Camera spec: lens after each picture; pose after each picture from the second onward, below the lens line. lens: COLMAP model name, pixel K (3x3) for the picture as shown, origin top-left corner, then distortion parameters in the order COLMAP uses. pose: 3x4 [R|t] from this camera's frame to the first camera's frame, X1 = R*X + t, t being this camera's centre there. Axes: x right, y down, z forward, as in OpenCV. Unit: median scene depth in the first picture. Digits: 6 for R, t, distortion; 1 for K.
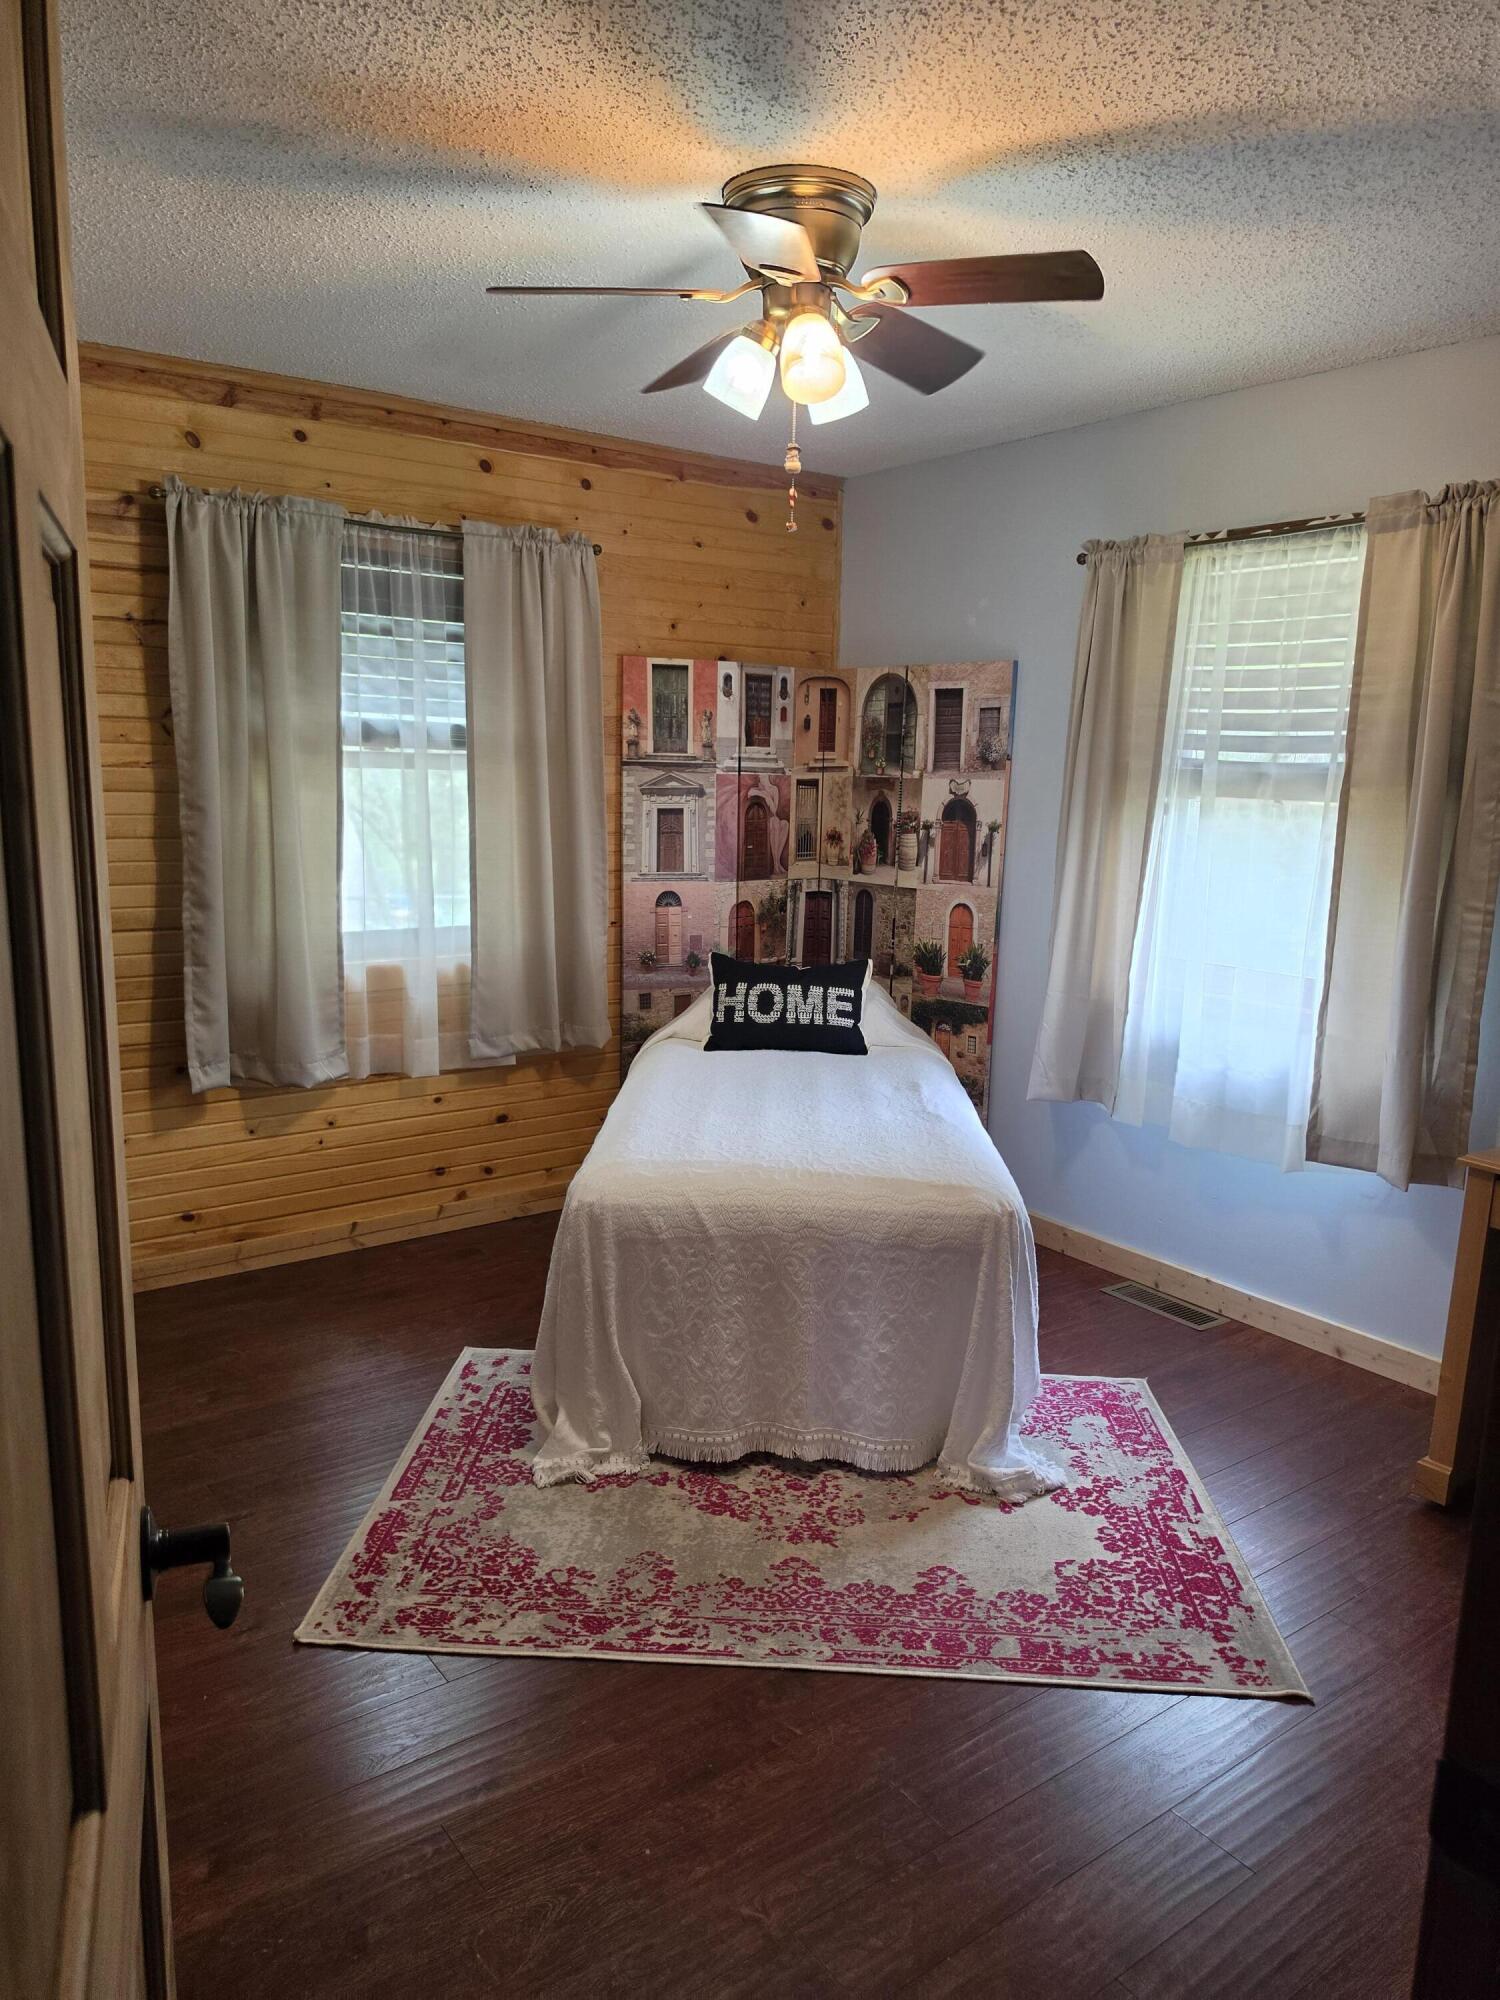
lens RADIAL K [[1402.2, 0, 758.8], [0, 1402.2, 998.6], [0, 0, 1]] dist [0.038745, -0.057155]
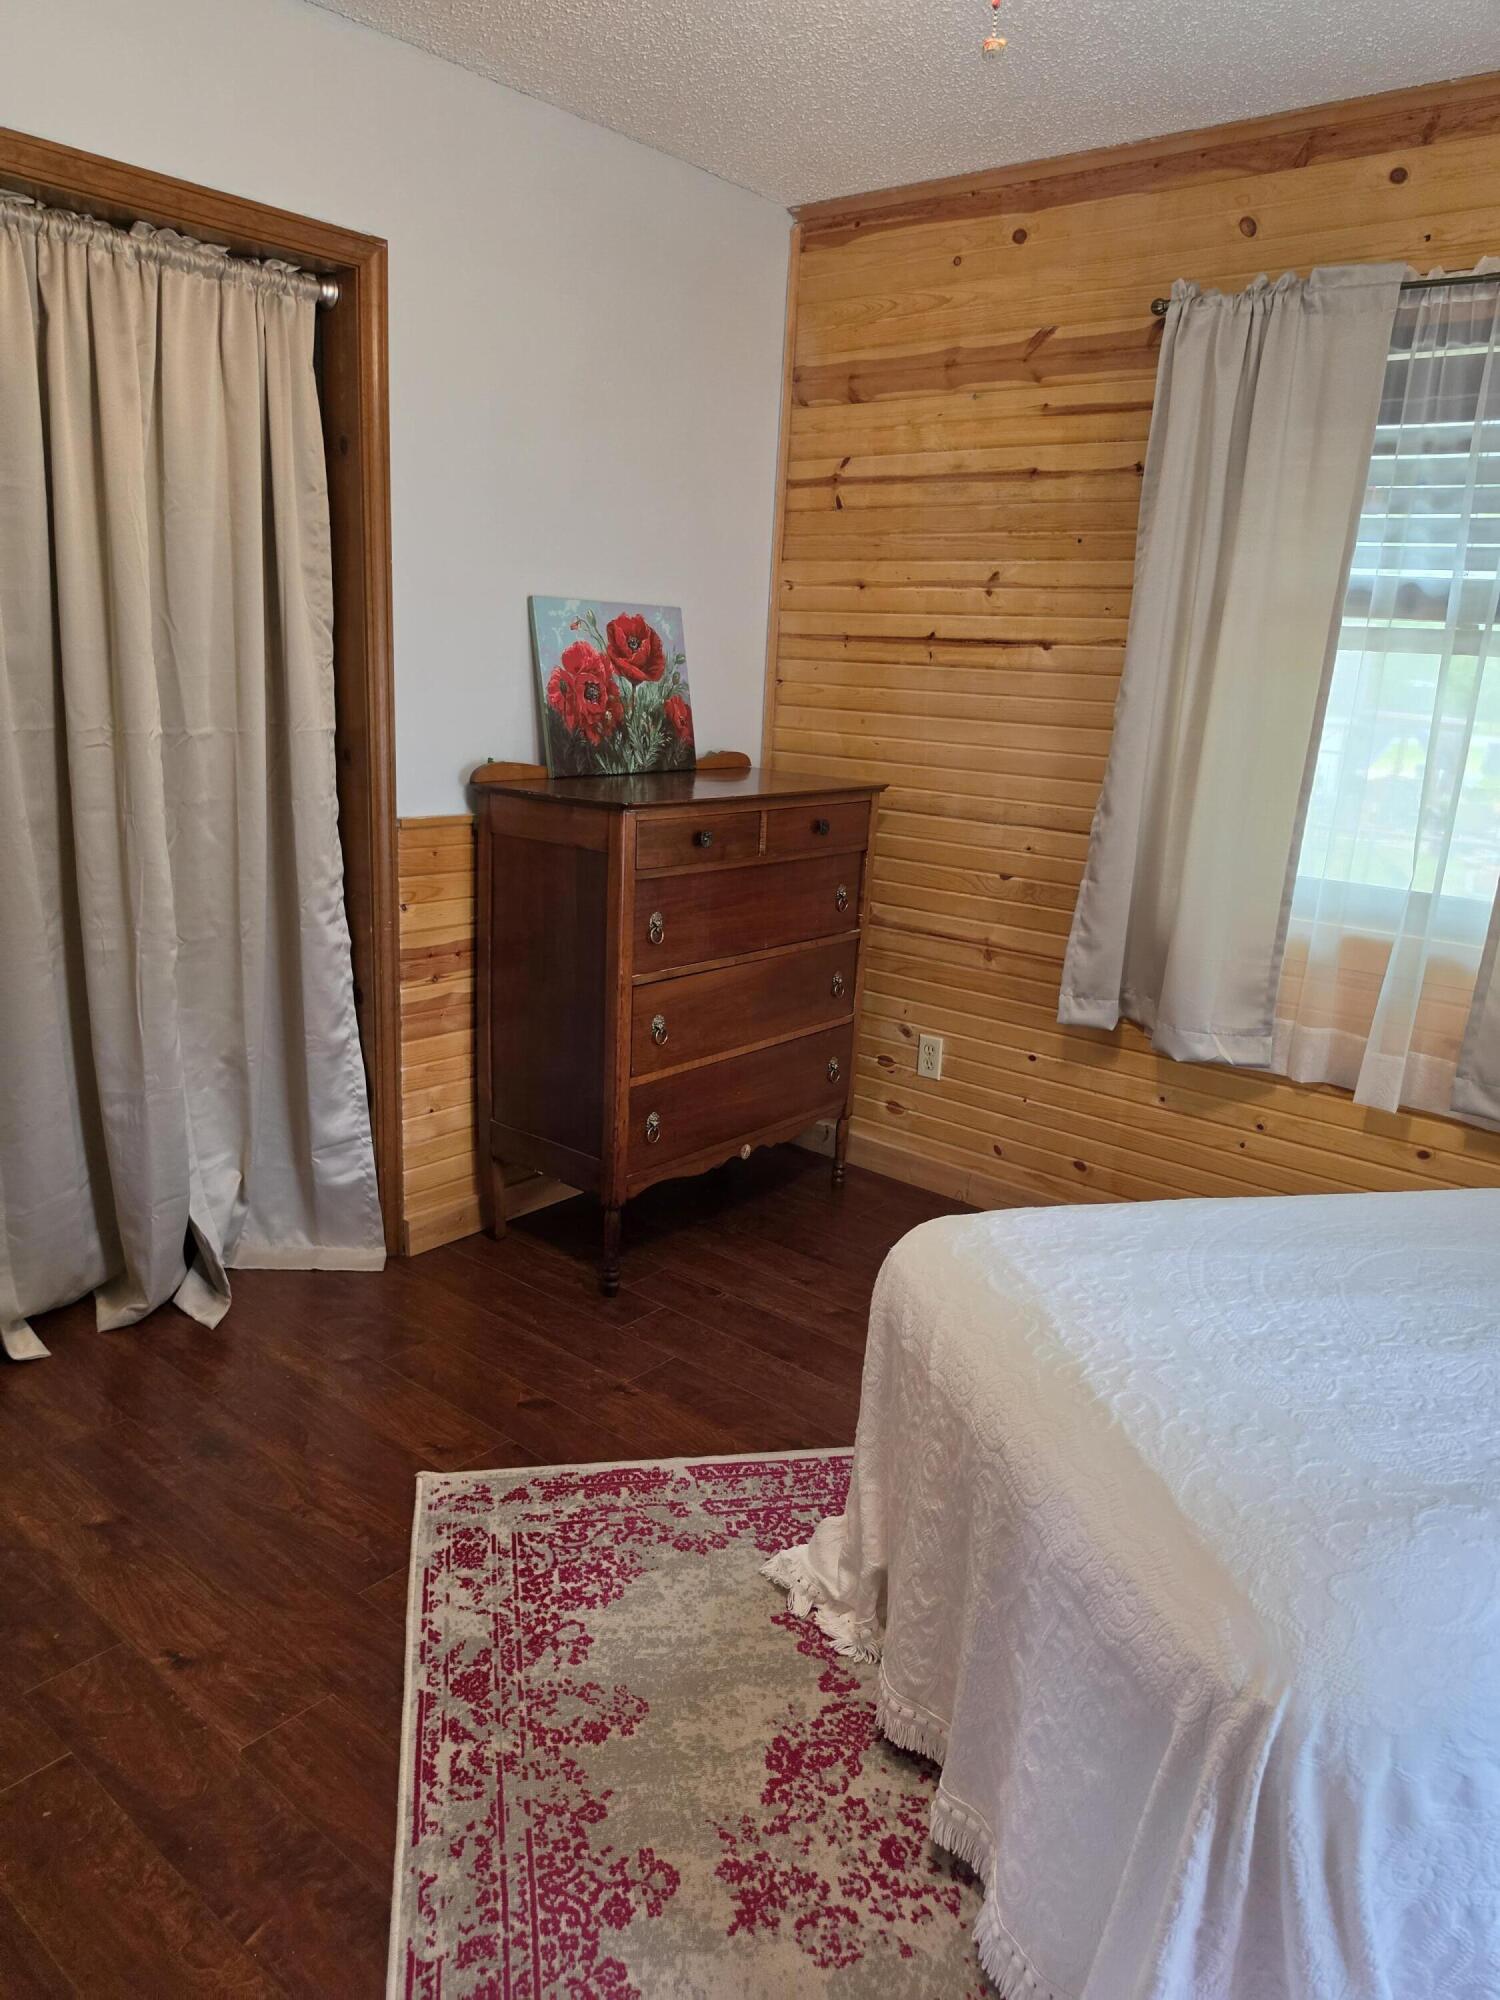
lens RADIAL K [[1402.2, 0, 752.5], [0, 1402.2, 1010.0], [0, 0, 1]] dist [0.038745, -0.057155]
pose [[0.217462, 0.228252, -0.949006, 0.516002], [-0.204239, 0.961391, 0.184430, -0.083817], [0.954462, 0.153717, 0.255684, 0.795407]]
